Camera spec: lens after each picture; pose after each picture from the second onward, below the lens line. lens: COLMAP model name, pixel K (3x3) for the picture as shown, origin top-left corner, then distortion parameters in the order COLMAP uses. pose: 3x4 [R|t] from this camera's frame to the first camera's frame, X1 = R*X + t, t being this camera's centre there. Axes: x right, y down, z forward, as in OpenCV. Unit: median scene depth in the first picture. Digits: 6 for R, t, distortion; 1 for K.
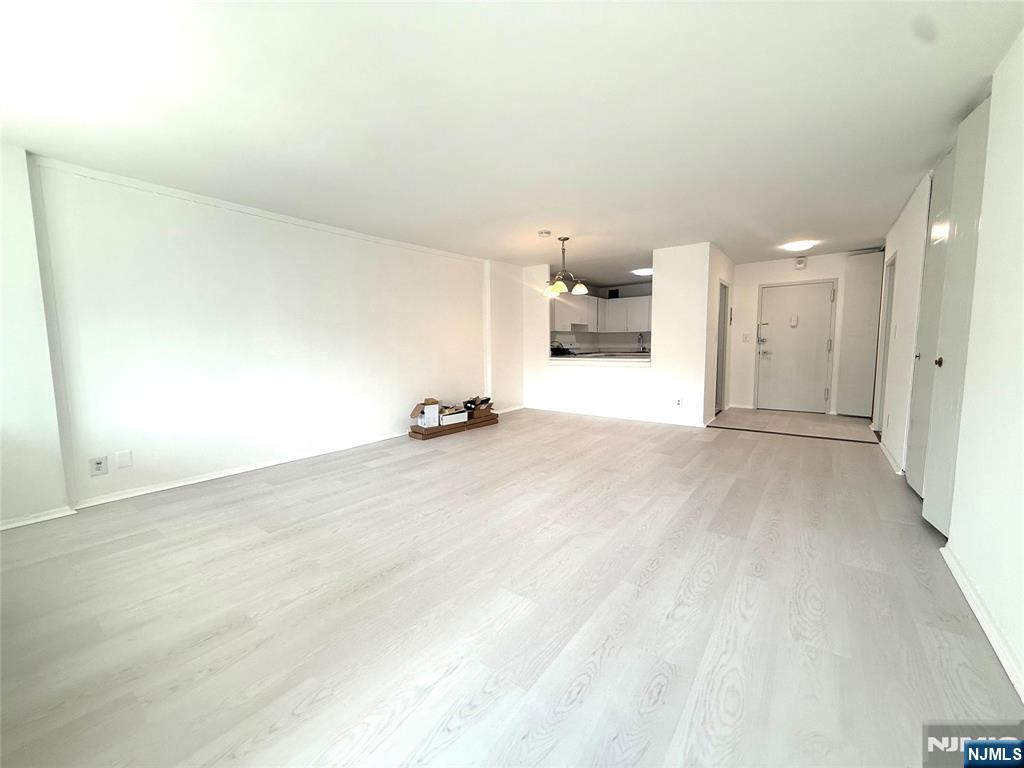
lens RADIAL K [[409.0, 0, 510.3], [0, 409.0, 382.1], [0, 0, 1]] dist [0.004471, -0.000816]
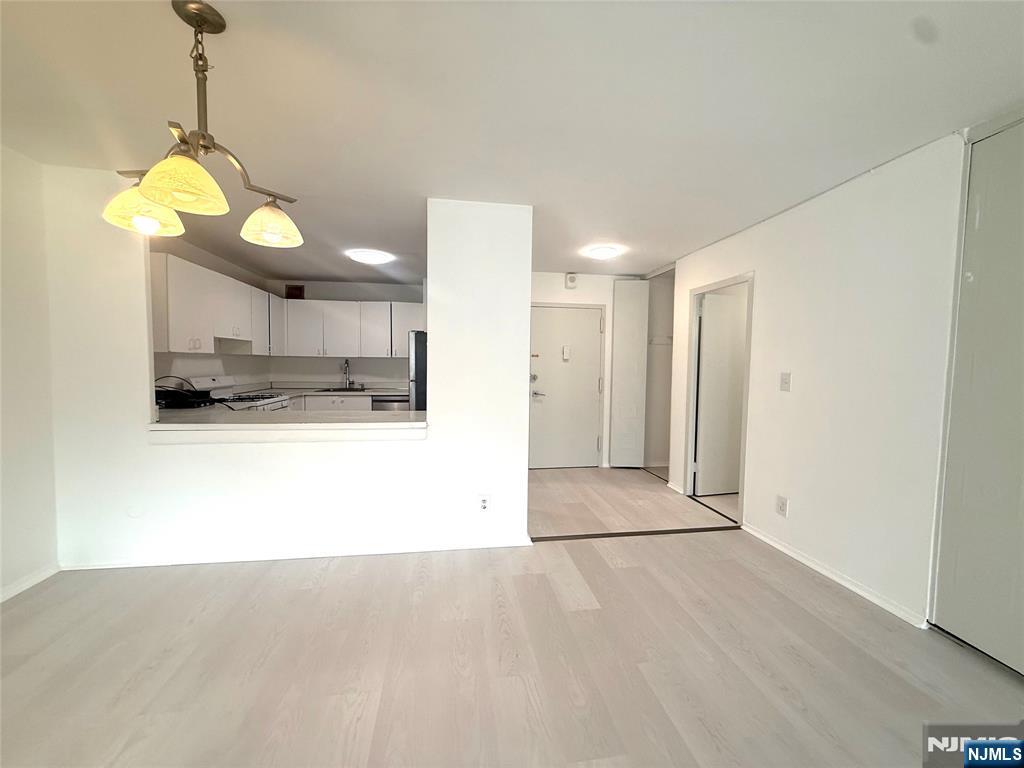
lens RADIAL K [[409.0, 0, 512.9], [0, 409.0, 382.9], [0, 0, 1]] dist [0.004471, -0.000816]
pose [[0.694134, -0.014525, 0.719699, 0.069909], [0.046256, 0.998630, -0.024458, -0.091113], [-0.718358, 0.050267, 0.693855, 0.622869]]
